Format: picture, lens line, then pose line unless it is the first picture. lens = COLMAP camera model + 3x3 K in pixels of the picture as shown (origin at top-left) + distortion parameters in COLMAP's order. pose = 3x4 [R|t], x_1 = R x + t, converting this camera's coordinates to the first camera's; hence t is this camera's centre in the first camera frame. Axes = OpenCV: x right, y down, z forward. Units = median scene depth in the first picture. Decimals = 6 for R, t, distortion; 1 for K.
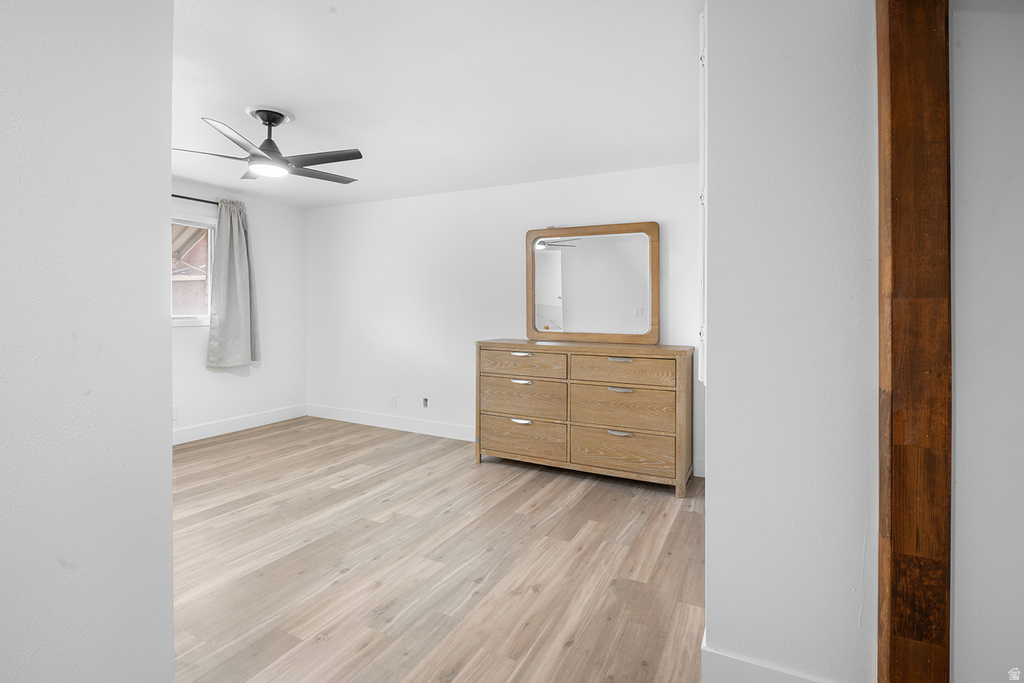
lens RADIAL K [[488.0, 0, 517.7], [0, 488.0, 327.2], [0, 0, 1]] dist [-0.006376, -0.000310]
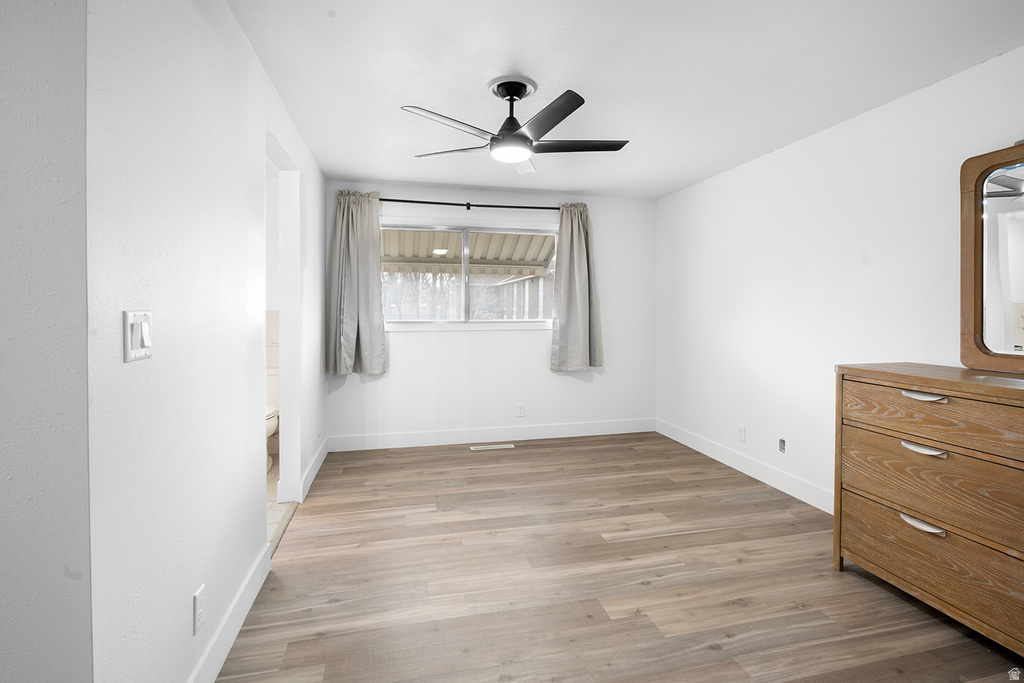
lens RADIAL K [[488.0, 0, 517.7], [0, 488.0, 327.2], [0, 0, 1]] dist [-0.006376, -0.000310]
pose [[0.651184, 0.016233, -0.758746, 0.114673], [-0.021016, 0.999774, 0.003352, -0.011395], [0.758628, 0.013763, 0.651378, 0.325960]]
